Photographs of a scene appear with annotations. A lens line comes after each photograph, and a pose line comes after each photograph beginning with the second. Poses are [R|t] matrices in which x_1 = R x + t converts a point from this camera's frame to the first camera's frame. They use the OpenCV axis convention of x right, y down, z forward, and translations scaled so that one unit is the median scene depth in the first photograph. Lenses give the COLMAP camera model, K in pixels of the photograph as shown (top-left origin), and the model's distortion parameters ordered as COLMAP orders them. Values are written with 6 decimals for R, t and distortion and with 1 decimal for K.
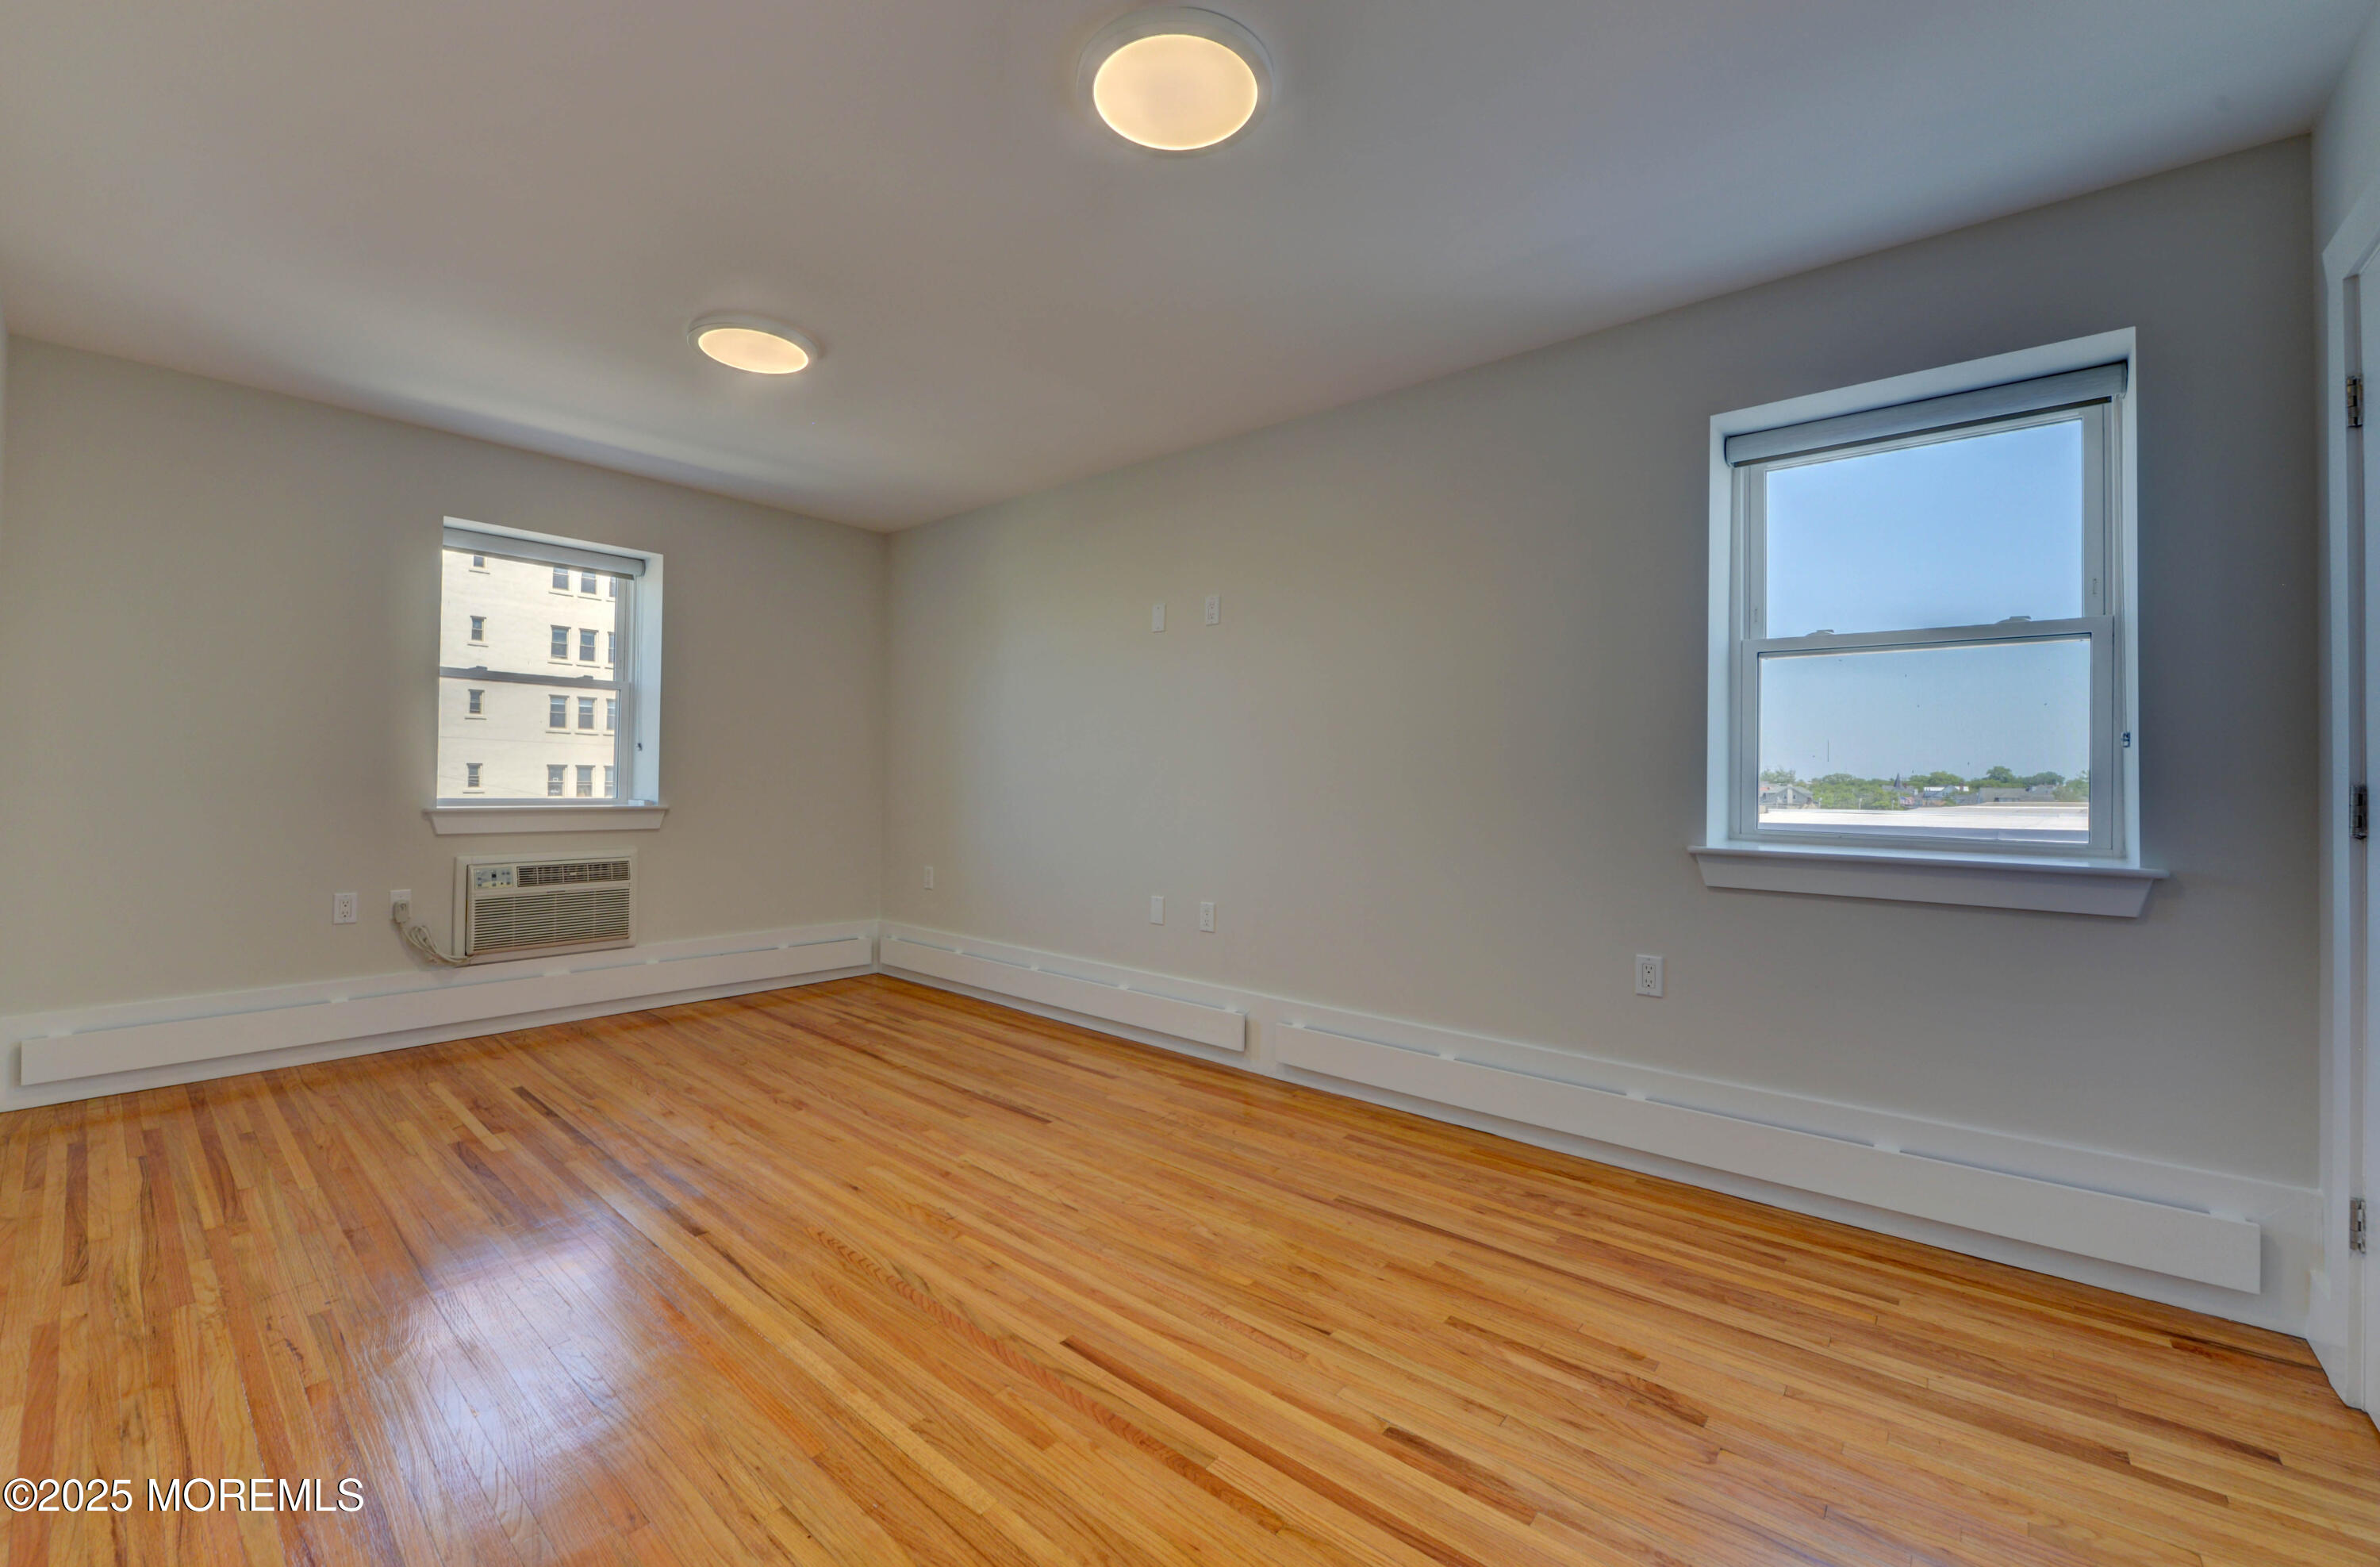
lens RADIAL K [[979.1, 0, 1190.0], [0, 979.1, 783.5], [0, 0, 1]] dist [-0.002620, -0.000418]
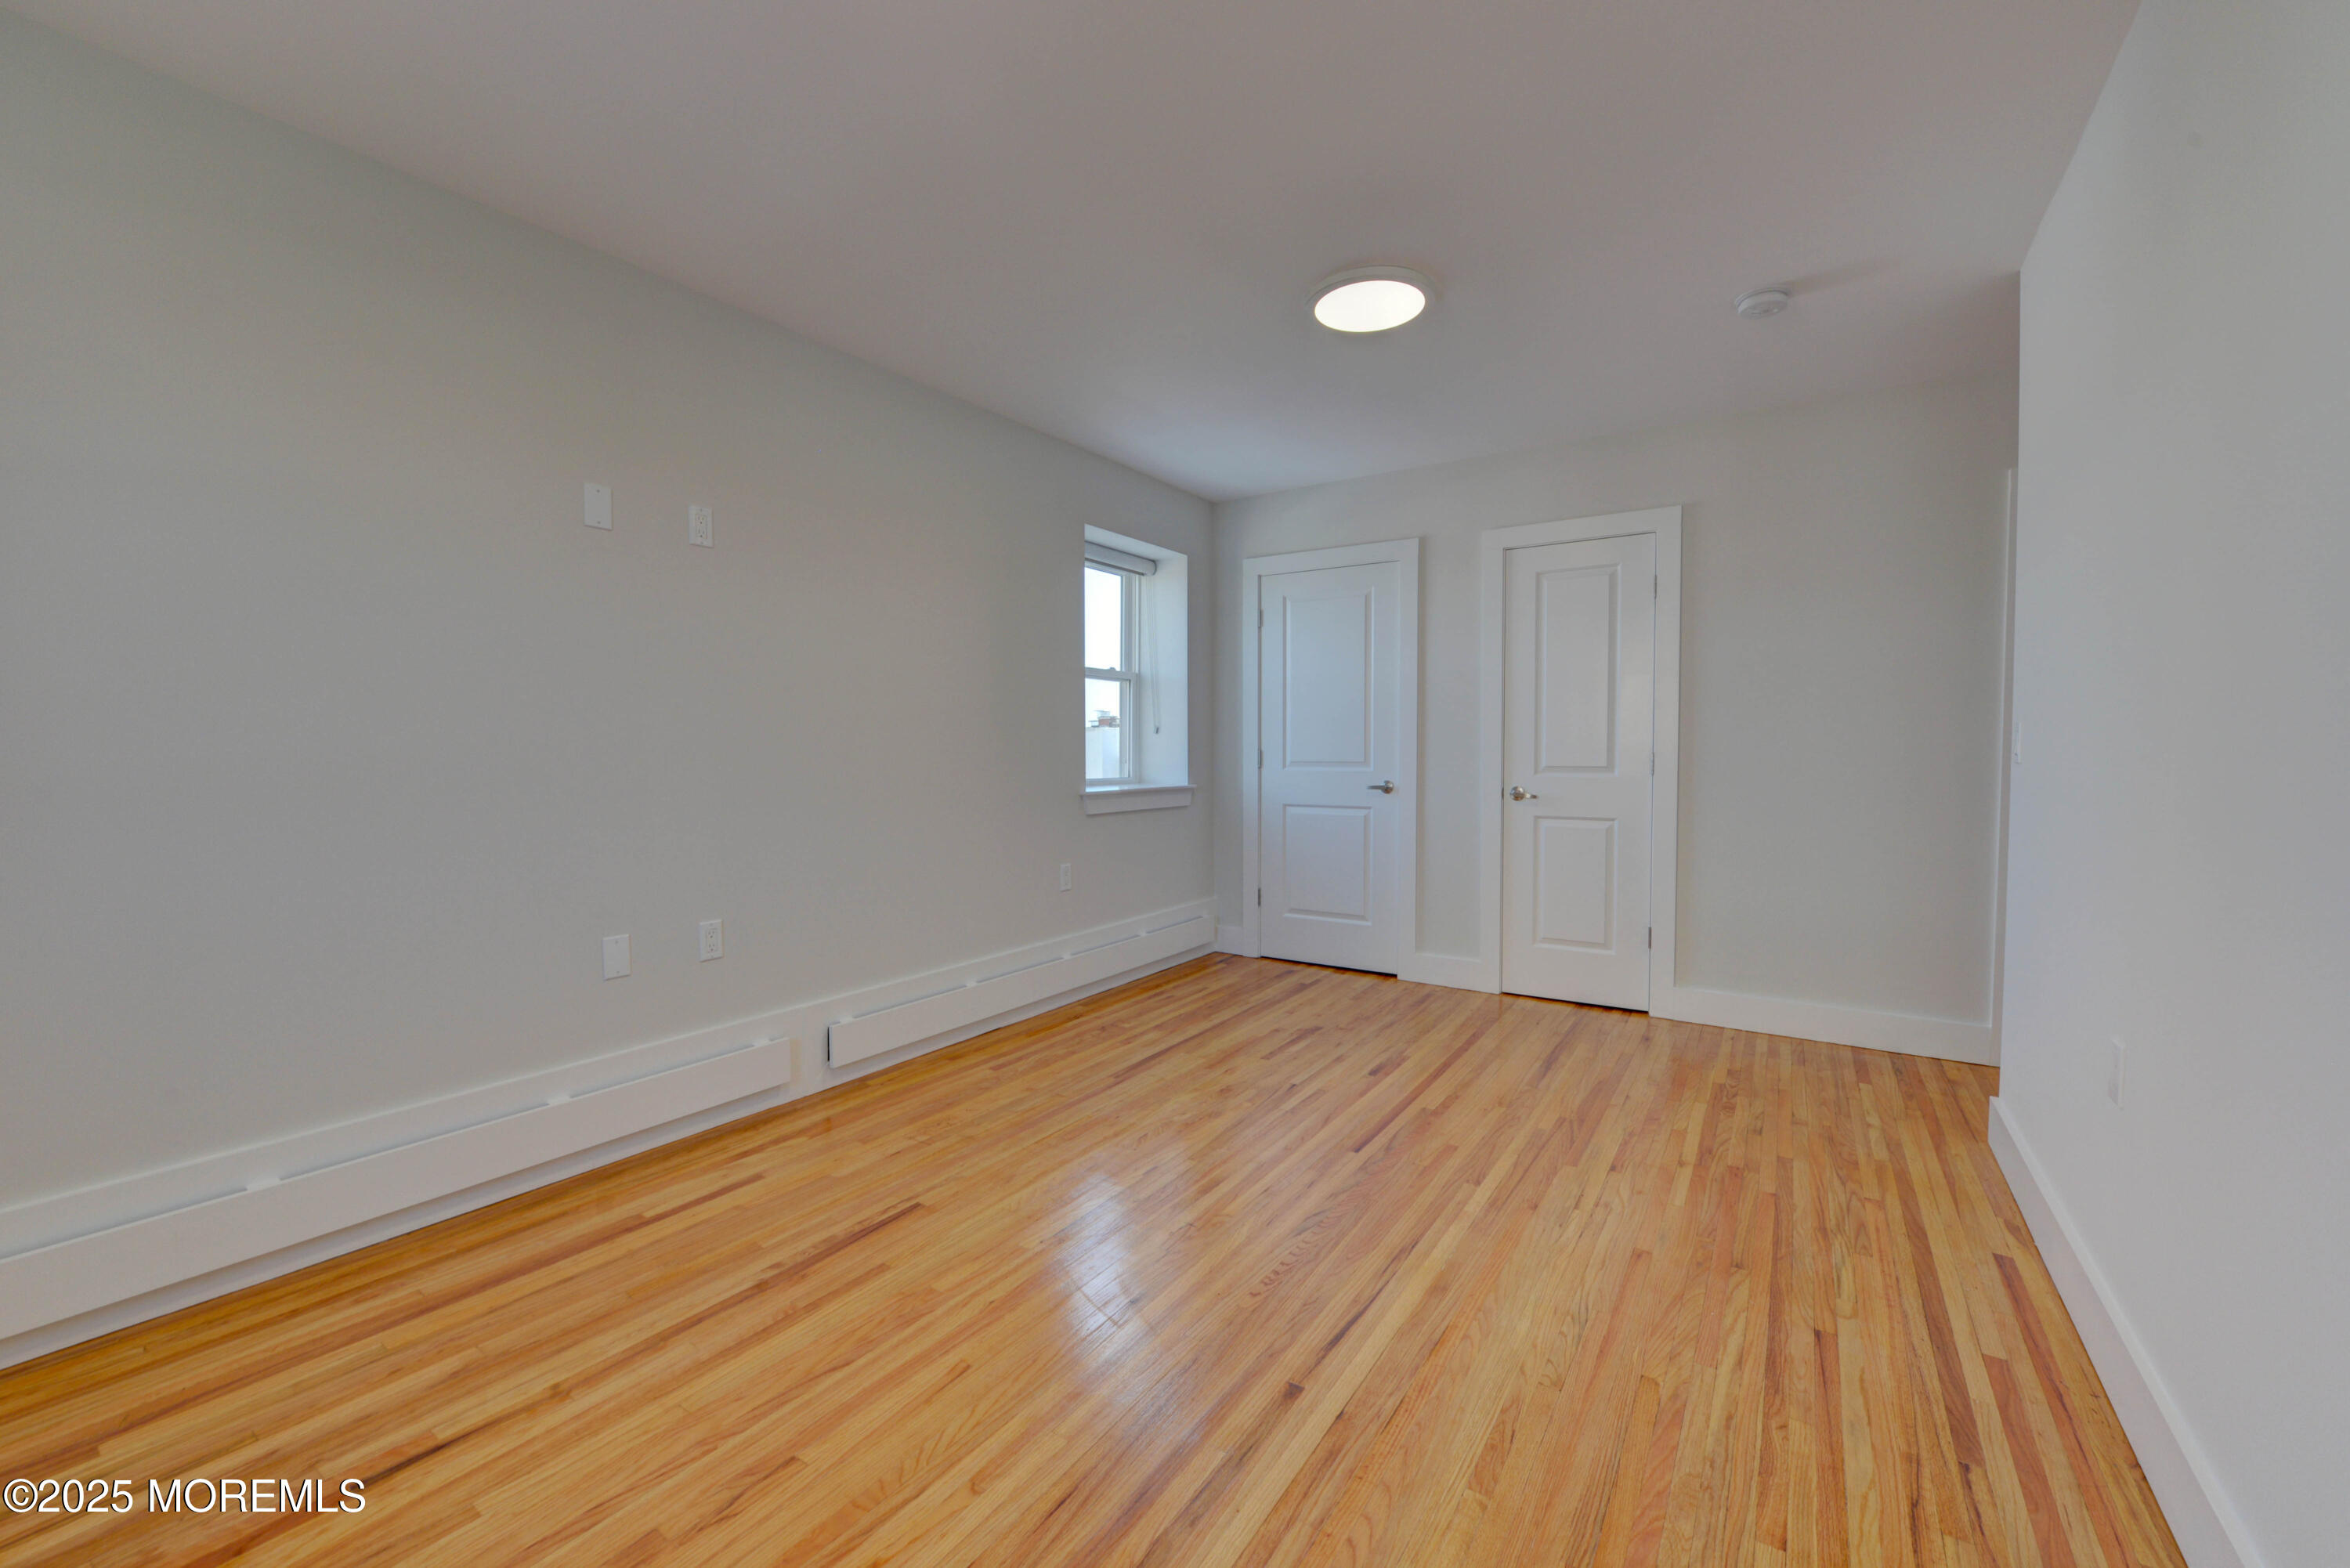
lens RADIAL K [[929.5, 0, 1167.2], [0, 929.5, 787.5], [0, 0, 1]] dist [-0.009522, -0.000543]
pose [[-0.124384, -0.051159, 0.990914, -1.073508], [0.005756, 0.998616, 0.052279, -0.023451], [-0.992218, 0.012206, -0.123917, 1.094288]]
